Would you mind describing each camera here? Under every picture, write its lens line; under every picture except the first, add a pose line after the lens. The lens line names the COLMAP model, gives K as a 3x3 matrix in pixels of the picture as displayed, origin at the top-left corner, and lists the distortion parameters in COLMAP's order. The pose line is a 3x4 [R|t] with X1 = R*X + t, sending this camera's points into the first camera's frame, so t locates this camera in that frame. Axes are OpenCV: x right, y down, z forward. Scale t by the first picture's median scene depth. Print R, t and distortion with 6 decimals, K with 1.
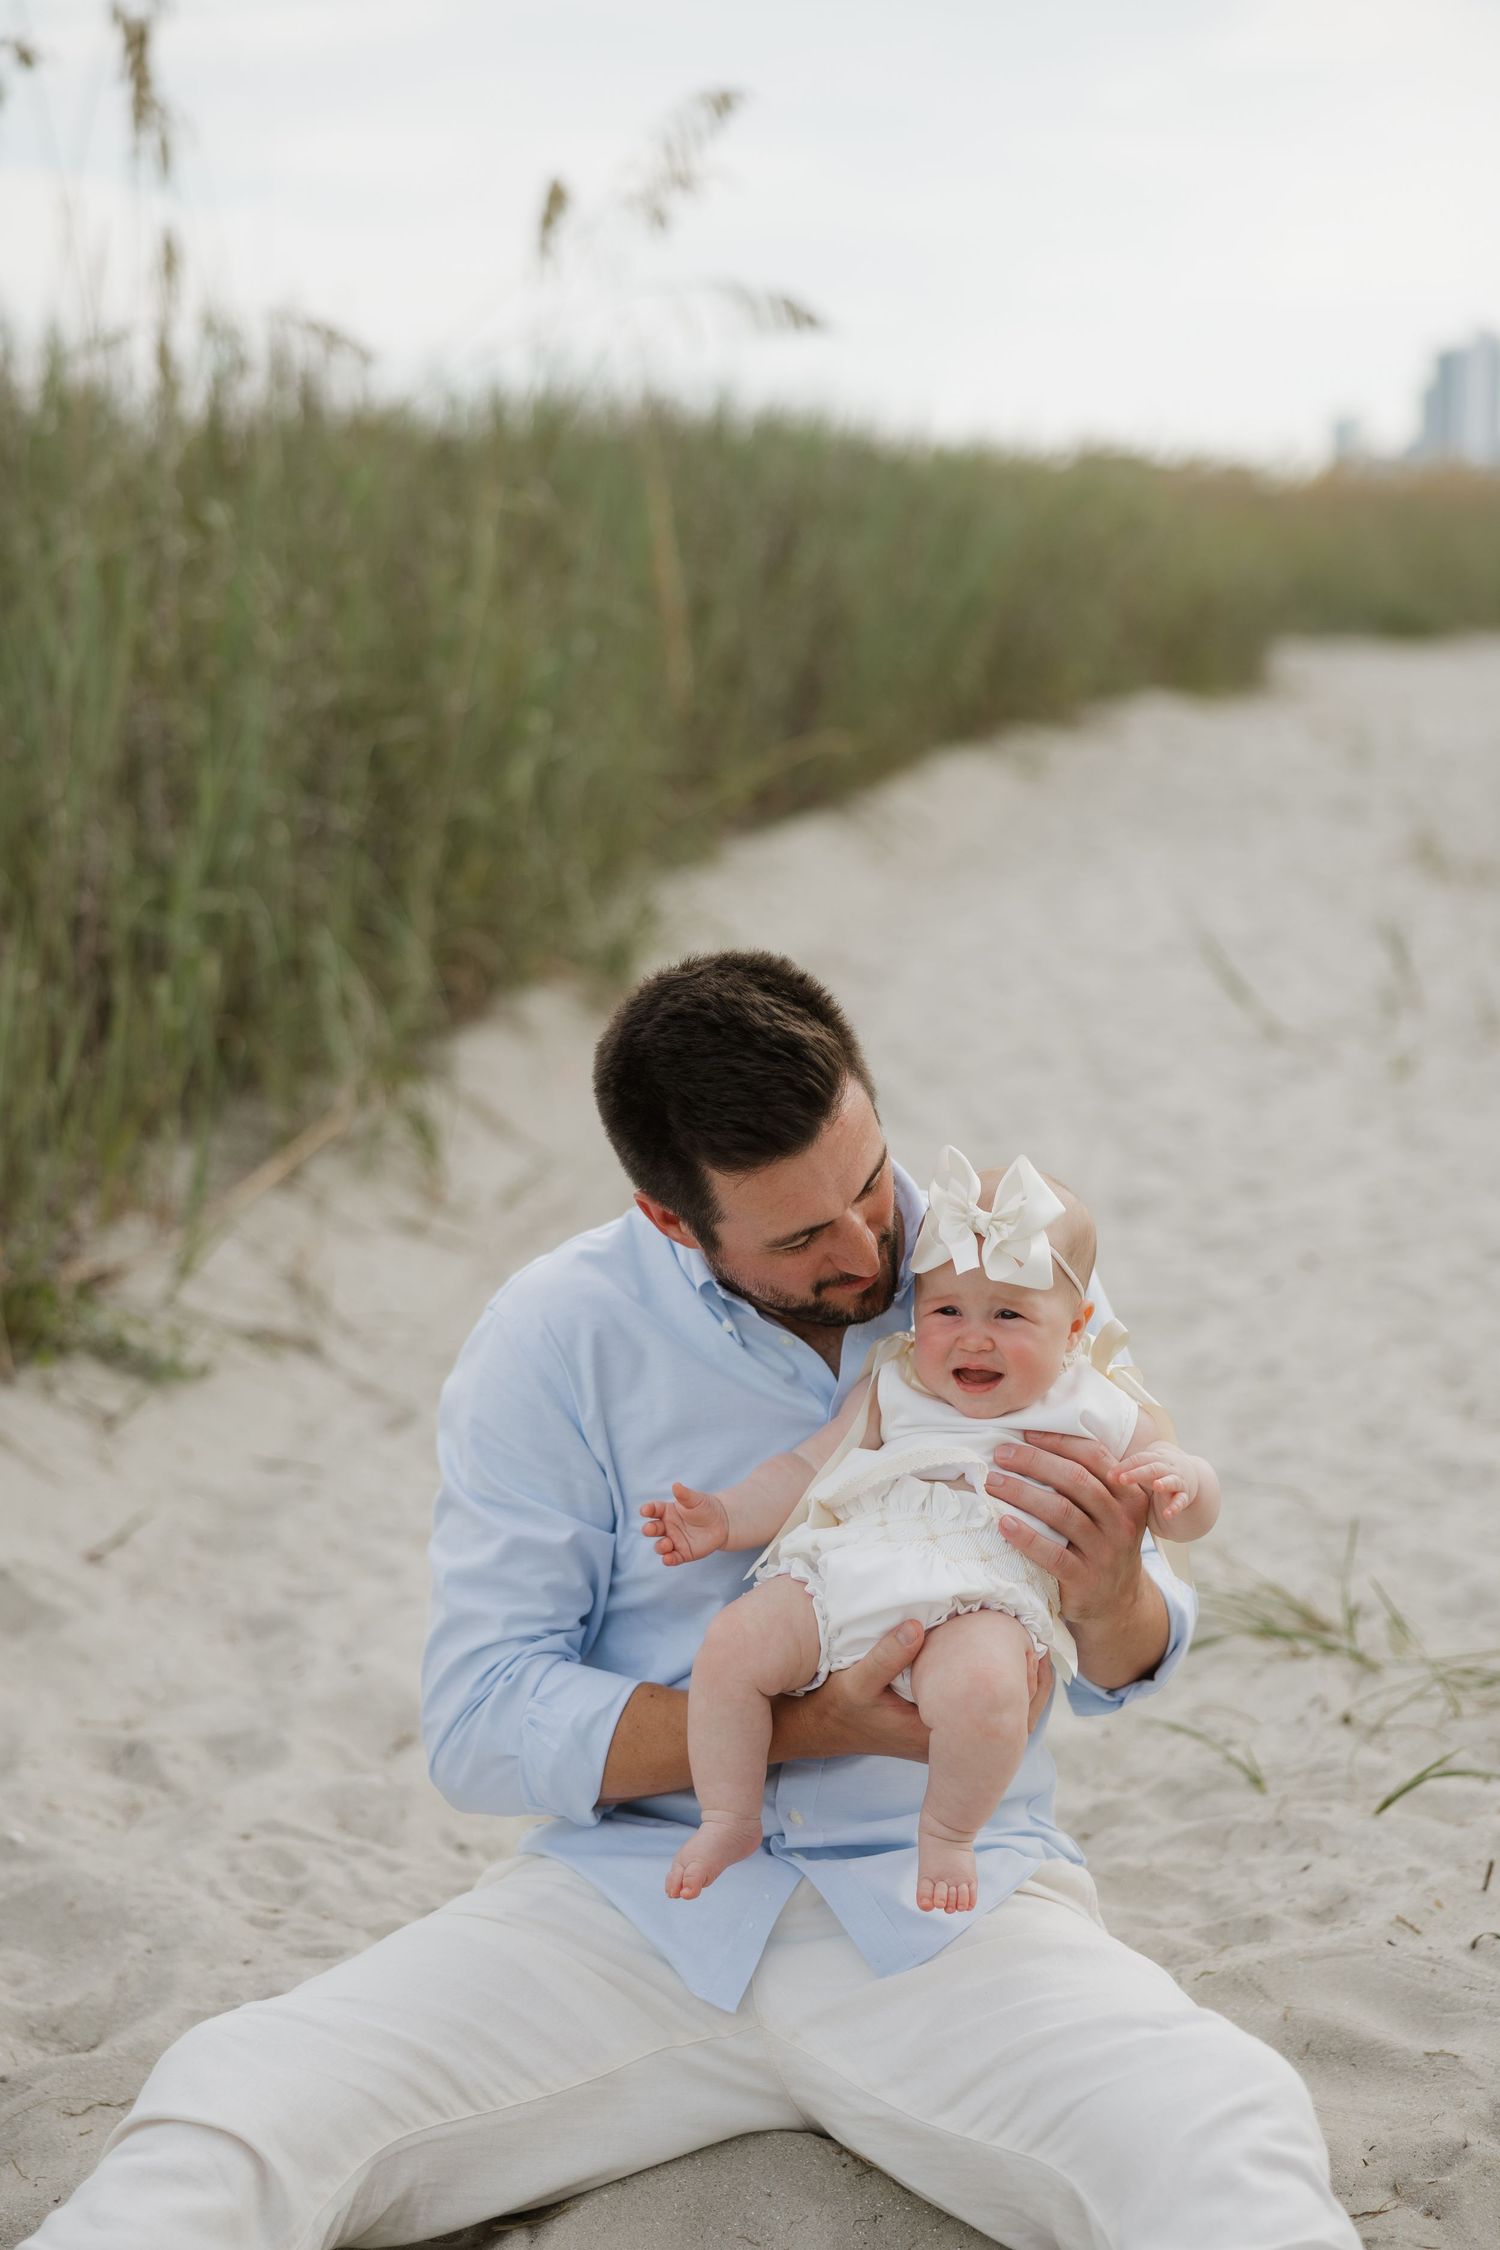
lens RADIAL K [[4017.3, 0, 750.0], [0, 4017.3, 1125.0], [0, 0, 1]] dist [-0.000194, -0.064801]
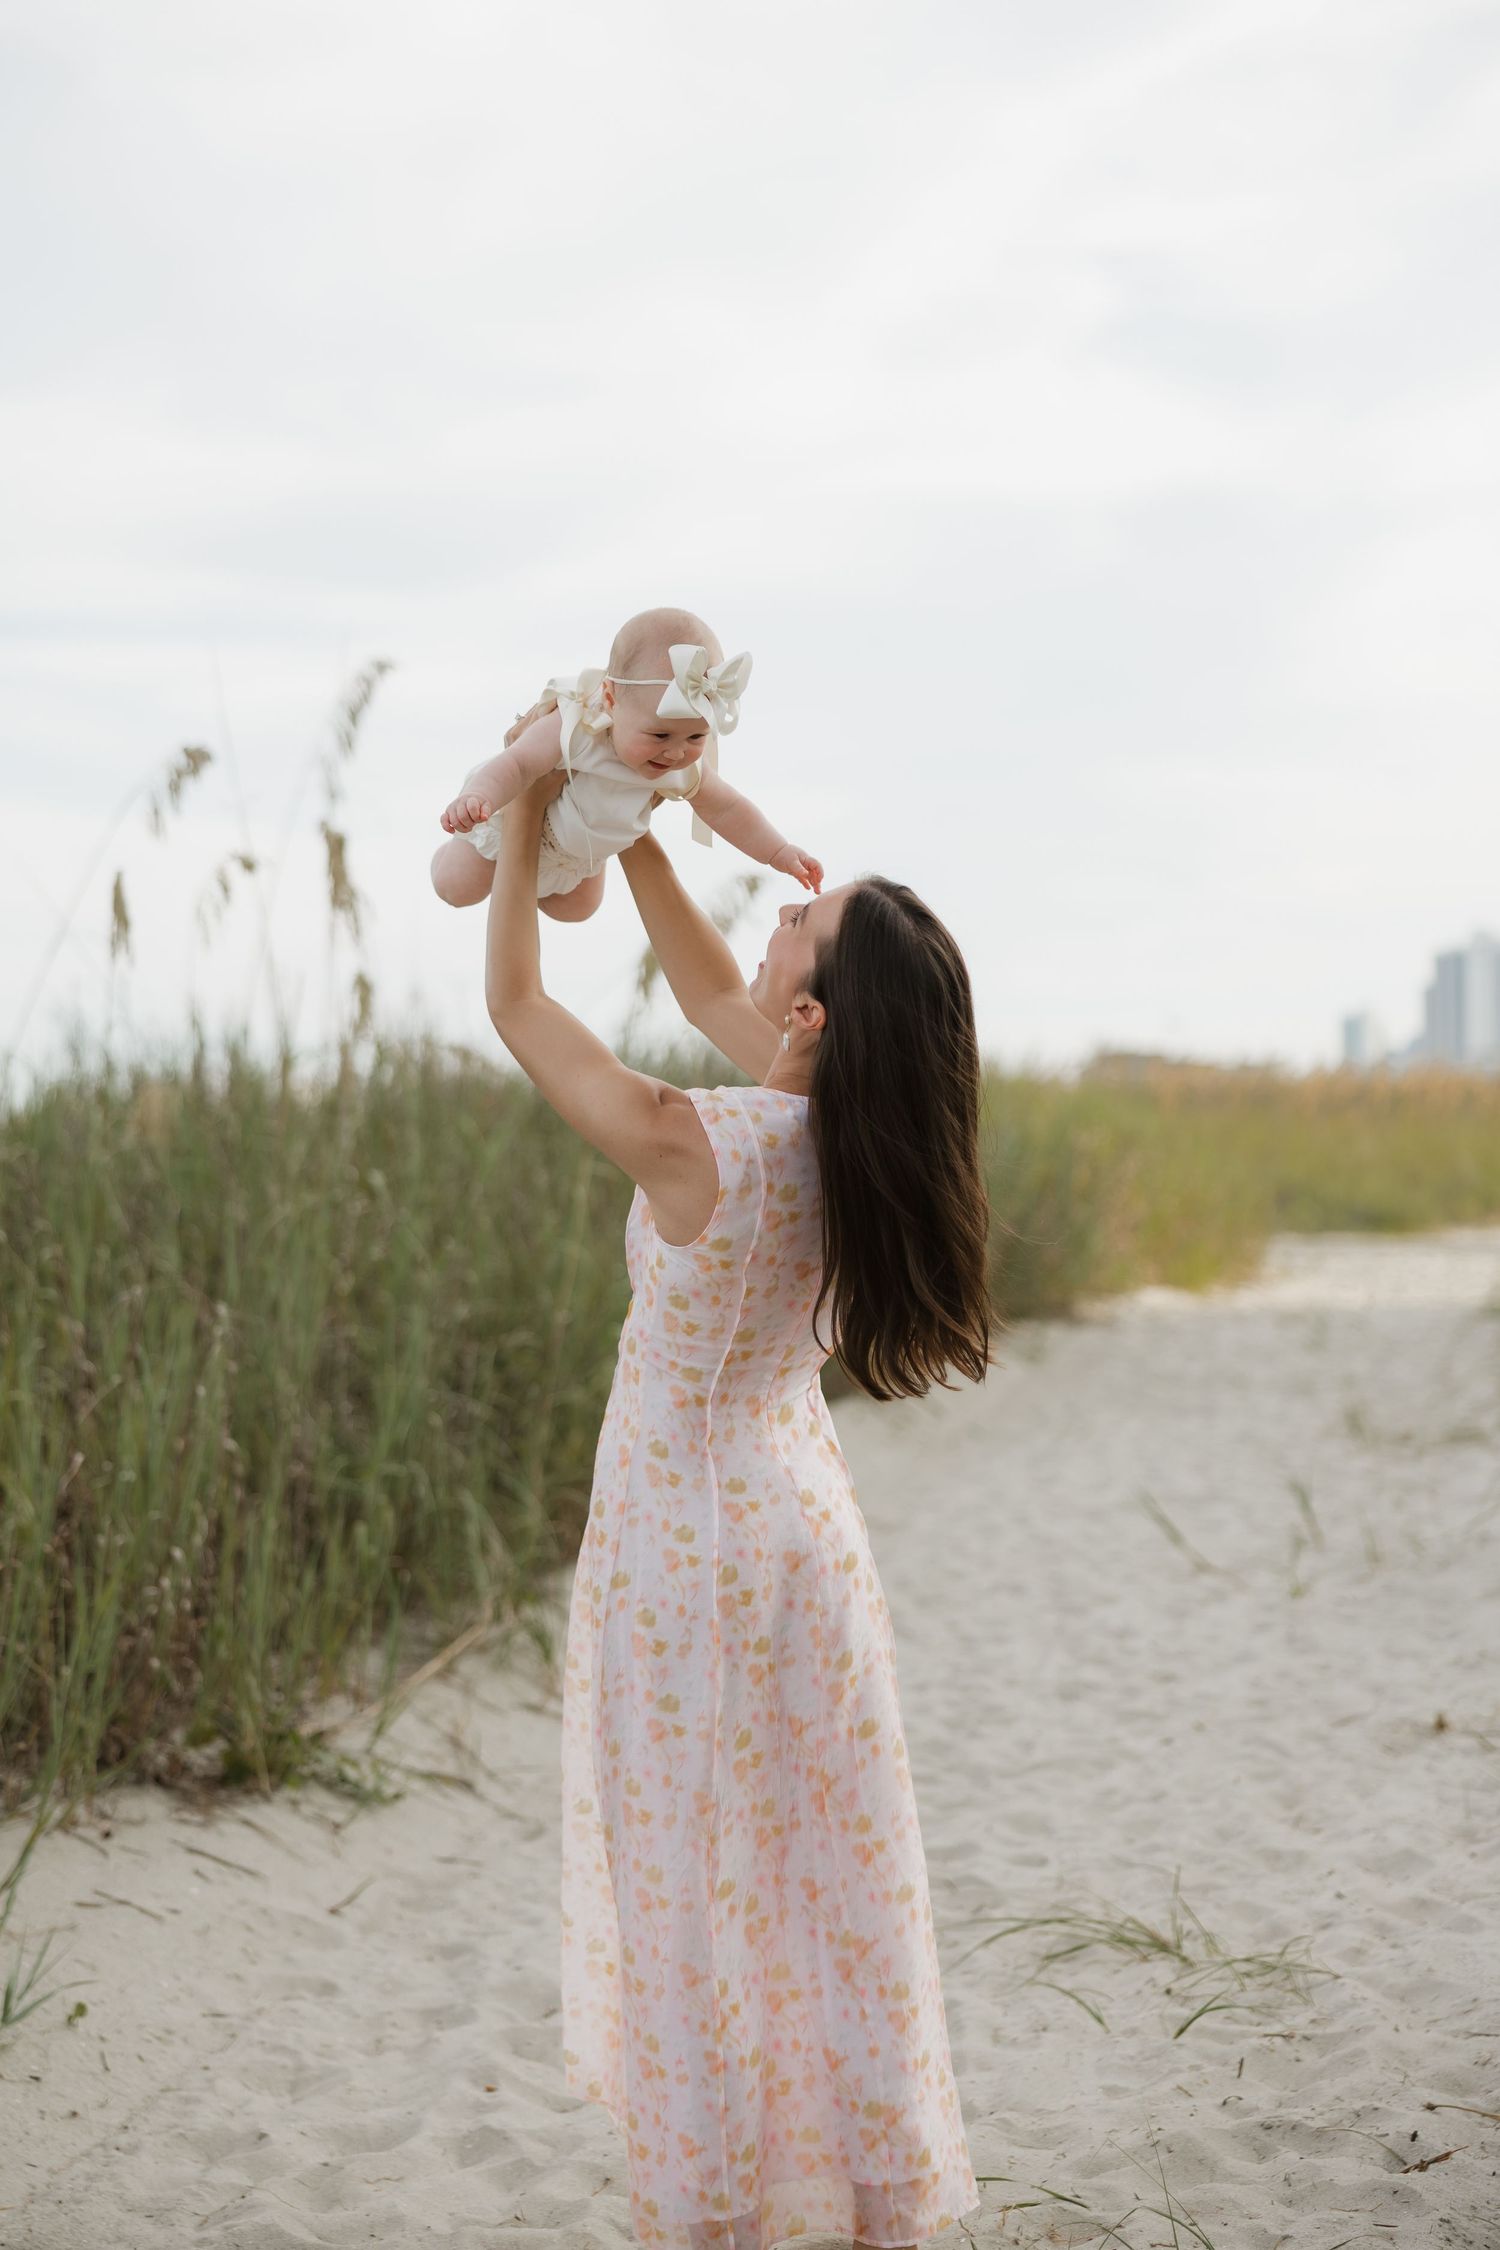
lens RADIAL K [[4189.3, 0, 750.0], [0, 4189.3, 1125.0], [0, 0, 1]] dist [0.066937, -0.022688]
pose [[0.999788, -0.014467, -0.014648, 0.012357], [0.012259, 0.989943, -0.140936, 0.031399], [0.016540, 0.140726, 0.989910, -0.433579]]
